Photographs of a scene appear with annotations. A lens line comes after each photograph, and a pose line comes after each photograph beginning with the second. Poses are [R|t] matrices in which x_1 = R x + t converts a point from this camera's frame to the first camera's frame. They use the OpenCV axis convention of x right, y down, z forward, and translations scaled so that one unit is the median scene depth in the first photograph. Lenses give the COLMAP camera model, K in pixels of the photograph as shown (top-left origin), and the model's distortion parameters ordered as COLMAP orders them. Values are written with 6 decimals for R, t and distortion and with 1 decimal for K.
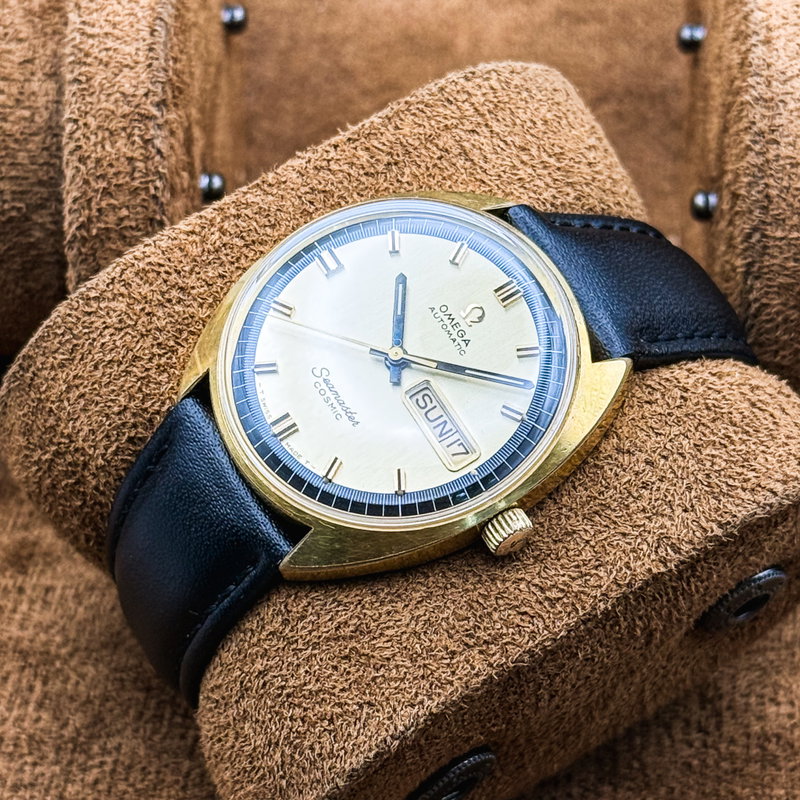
lens RADIAL K [[2803.3, 0, 403.3], [0, 2803.3, 395.6], [0, 0, 1]] dist [0.272436, 0.000000]
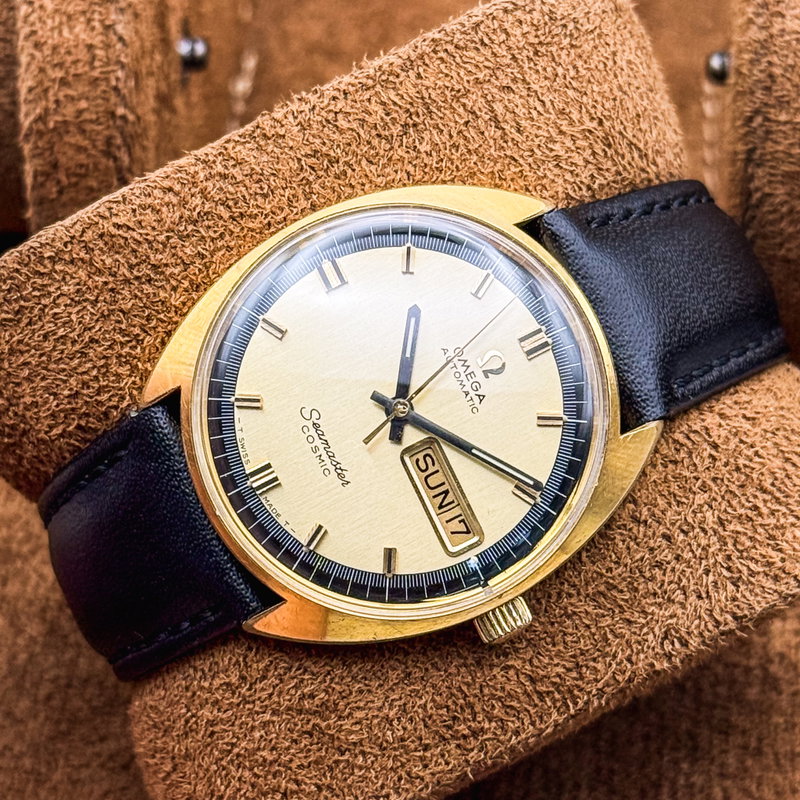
lens RADIAL K [[2803.3, 0, 394.9], [0, 2803.3, 406.9], [0, 0, 1]] dist [0.272436, 0.000000]
pose [[0.992120, 0.091030, 0.086092, -0.078246], [-0.114861, 0.935293, 0.334714, -0.303312], [-0.050053, -0.341965, 0.938379, 0.182839]]
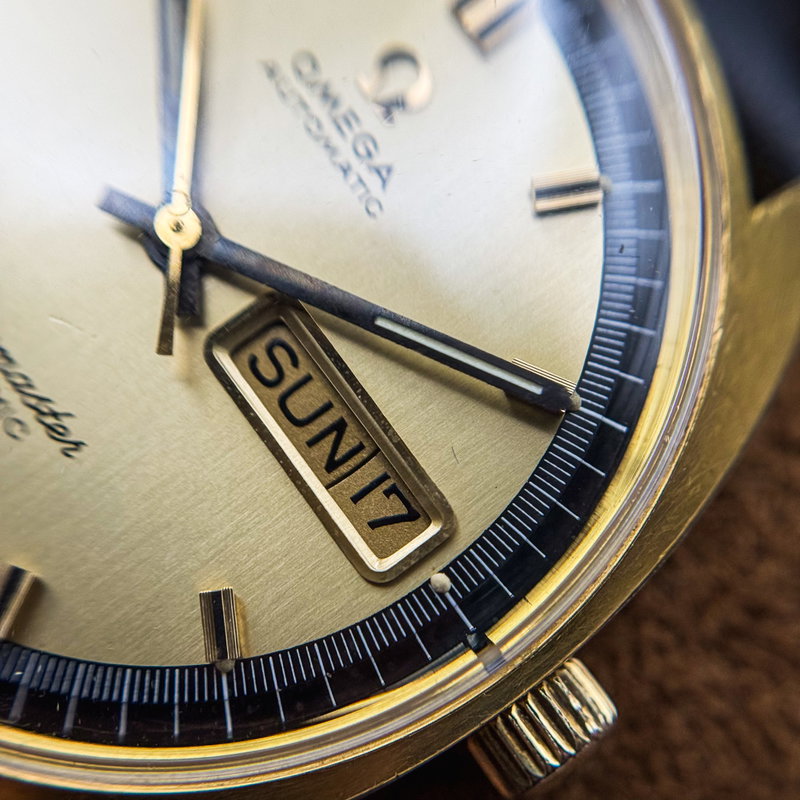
lens RADIAL K [[1882.6, 0, 416.8], [0, 1882.6, 441.3], [0, 0, 1]] dist [0.656922, 0.000000]
pose [[0.990911, -0.080686, 0.107634, -0.000940], [0.049704, 0.963130, 0.264405, -0.048550], [-0.124999, -0.256652, 0.958387, 0.765958]]
